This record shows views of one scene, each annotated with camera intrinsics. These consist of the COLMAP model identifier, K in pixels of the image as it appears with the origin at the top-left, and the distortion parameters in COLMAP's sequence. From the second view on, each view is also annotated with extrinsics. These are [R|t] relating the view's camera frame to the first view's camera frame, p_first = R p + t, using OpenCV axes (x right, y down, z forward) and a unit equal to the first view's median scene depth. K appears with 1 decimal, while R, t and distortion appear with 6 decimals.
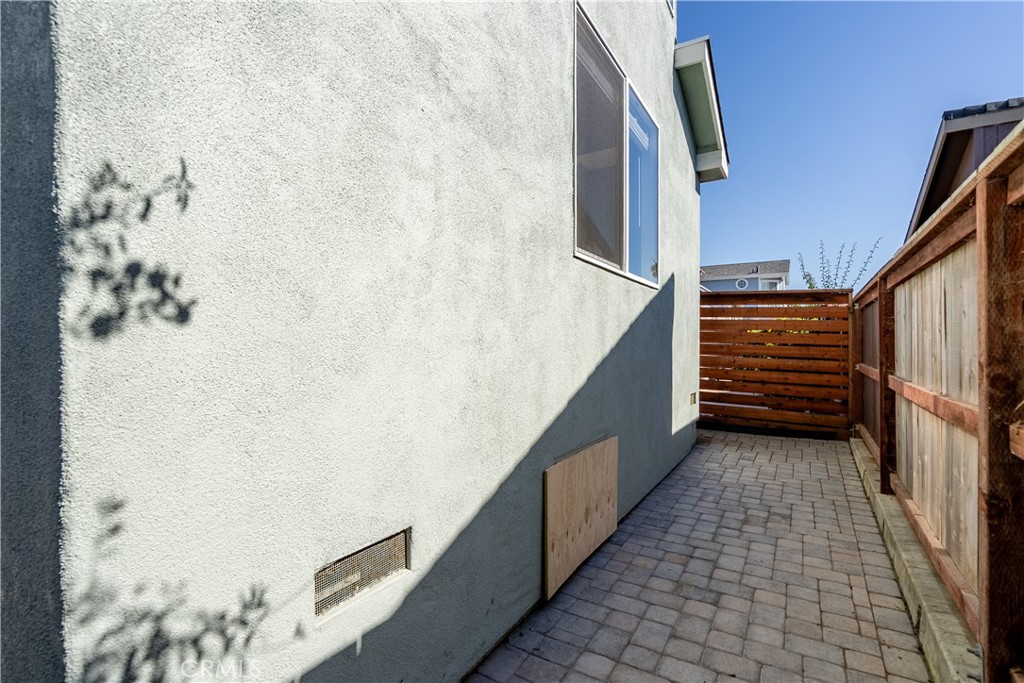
lens RADIAL K [[487.1, 0, 504.7], [0, 487.1, 342.0], [0, 0, 1]] dist [-0.003908, -0.000156]
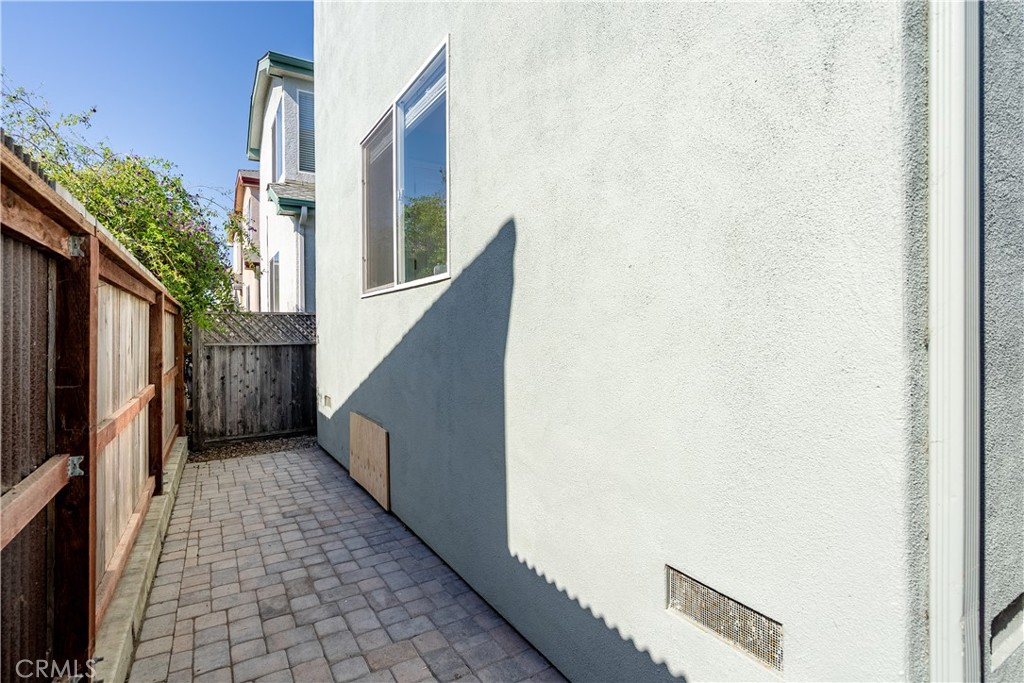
lens RADIAL K [[487.1, 0, 504.7], [0, 487.1, 342.0], [0, 0, 1]] dist [-0.003908, -0.000156]
pose [[-0.455936, 0.022312, -0.889733, 1.174798], [0.011383, 0.999750, 0.019237, -0.051527], [0.889940, -0.001357, -0.456076, 1.838547]]
